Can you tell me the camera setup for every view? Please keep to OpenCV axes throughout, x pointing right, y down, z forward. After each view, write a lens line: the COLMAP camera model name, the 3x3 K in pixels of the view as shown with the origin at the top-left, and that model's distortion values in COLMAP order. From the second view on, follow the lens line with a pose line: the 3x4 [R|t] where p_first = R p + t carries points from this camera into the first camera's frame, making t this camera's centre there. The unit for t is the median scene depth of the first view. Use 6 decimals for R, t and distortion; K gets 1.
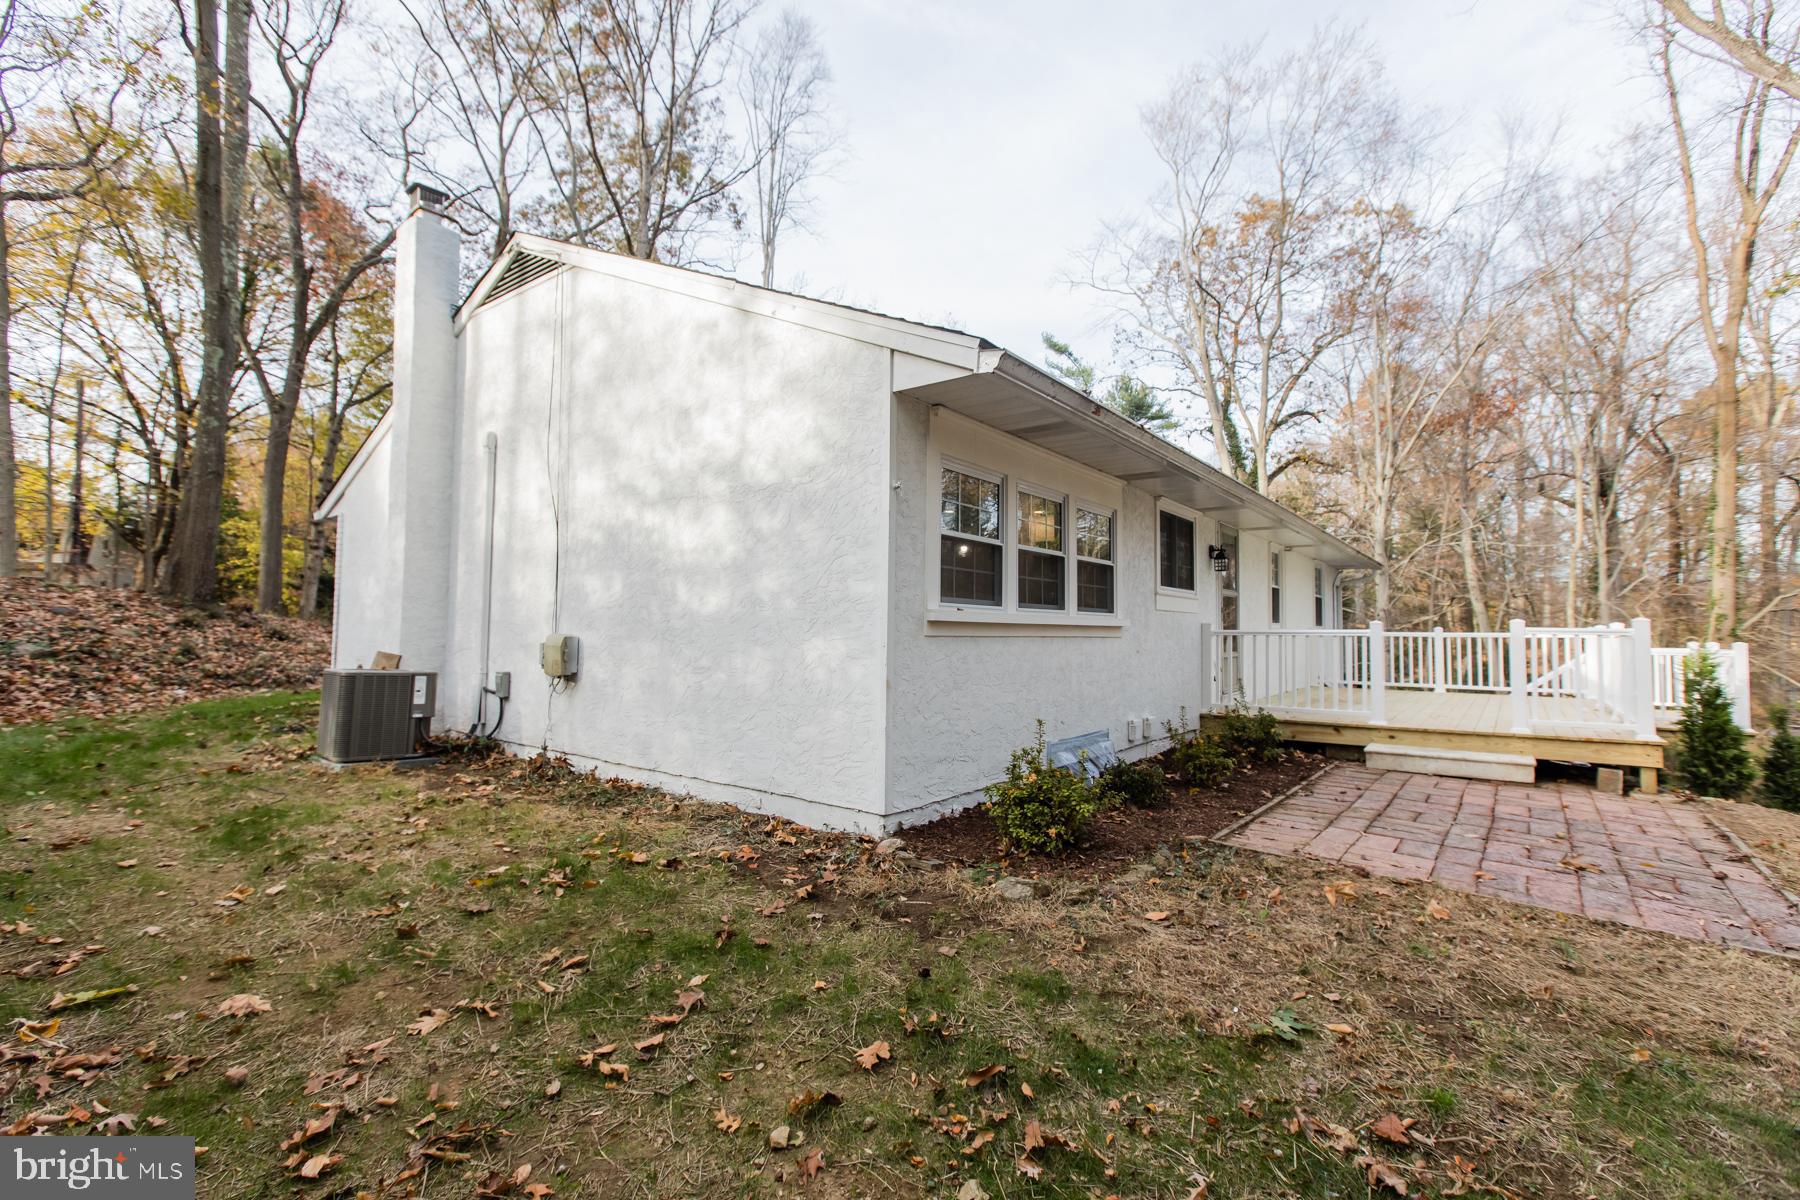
lens RADIAL K [[793.0, 0, 899.2], [0, 793.0, 593.8], [0, 0, 1]] dist [-0.001028, -0.001200]
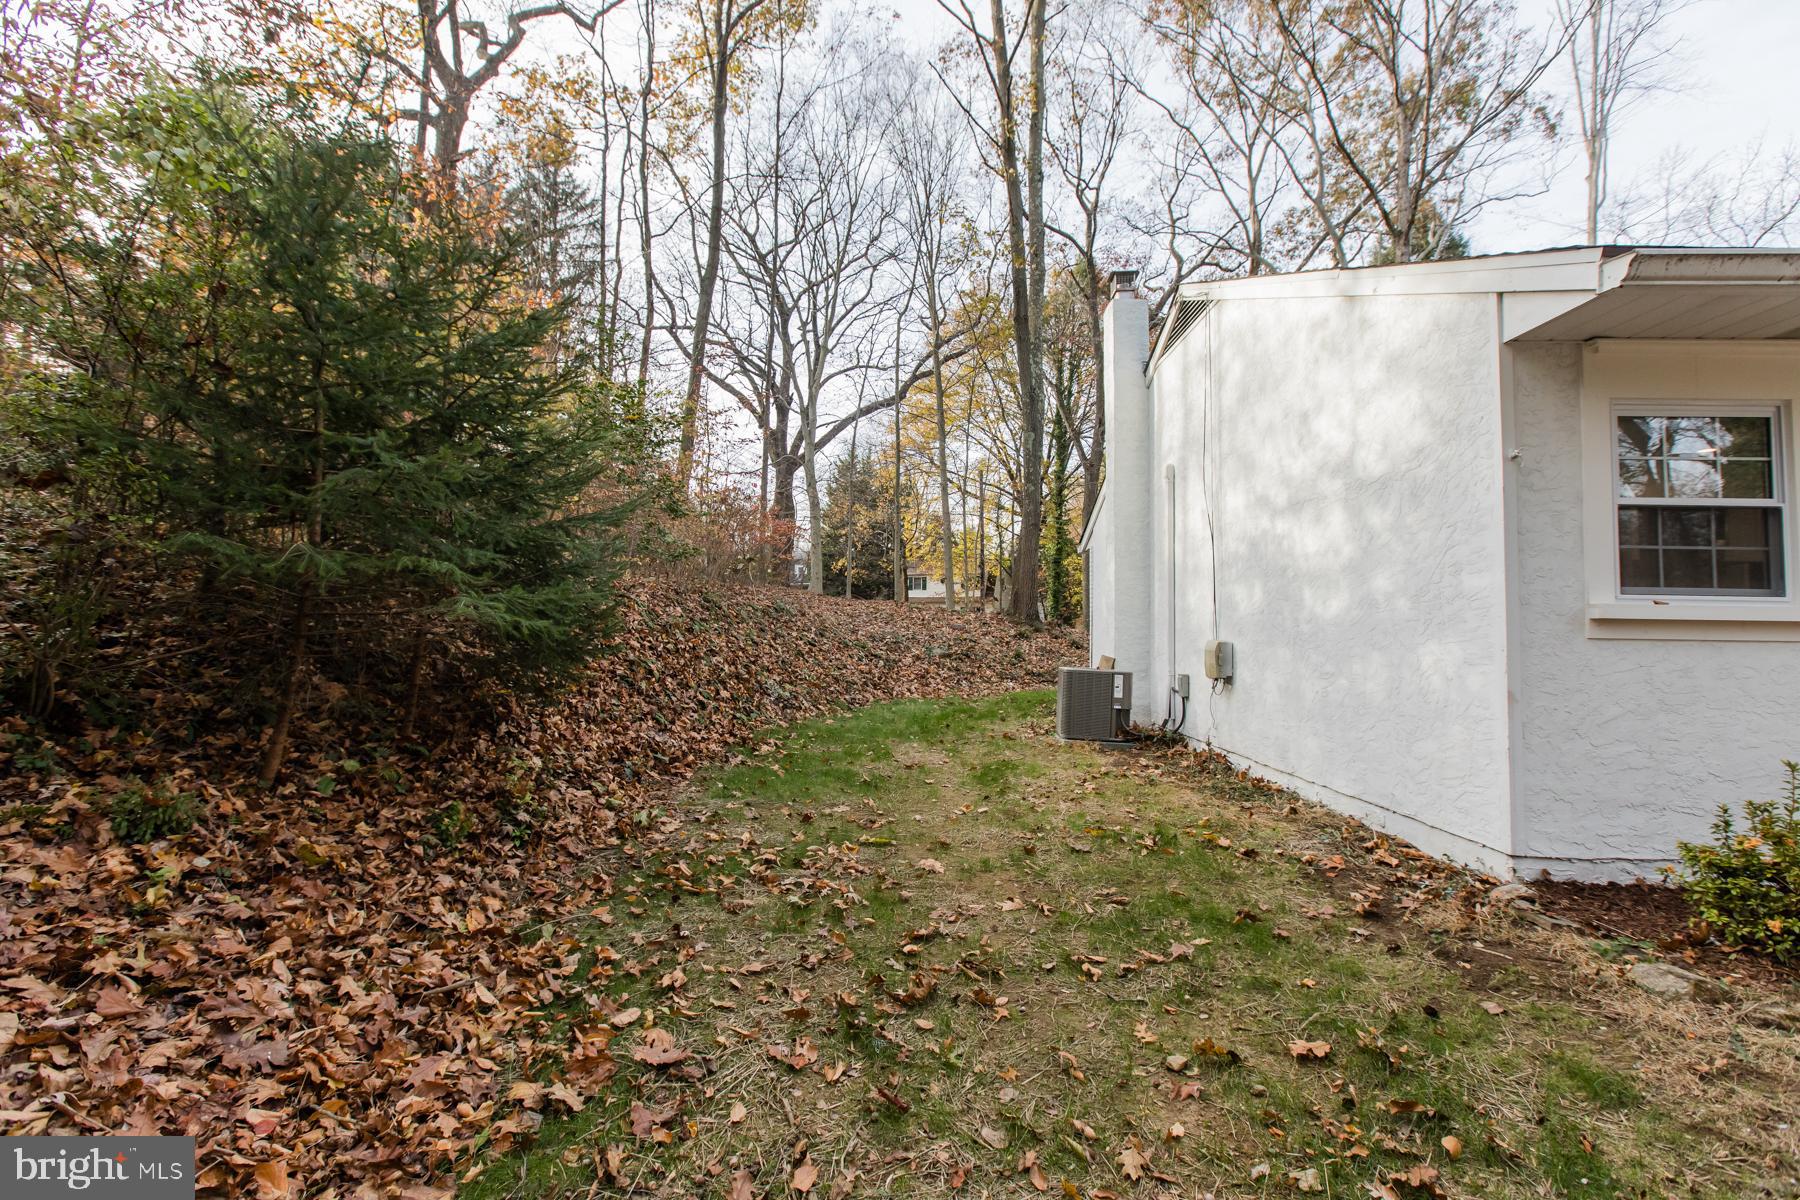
lens RADIAL K [[803.8, 0, 895.8], [0, 803.8, 593.8], [0, 0, 1]] dist [-0.001267, -0.001092]
pose [[0.586797, -0.047587, -0.808335, 0.266010], [0.033211, 0.998846, -0.034693, 0.013613], [0.809053, -0.006488, 0.587700, -0.006863]]
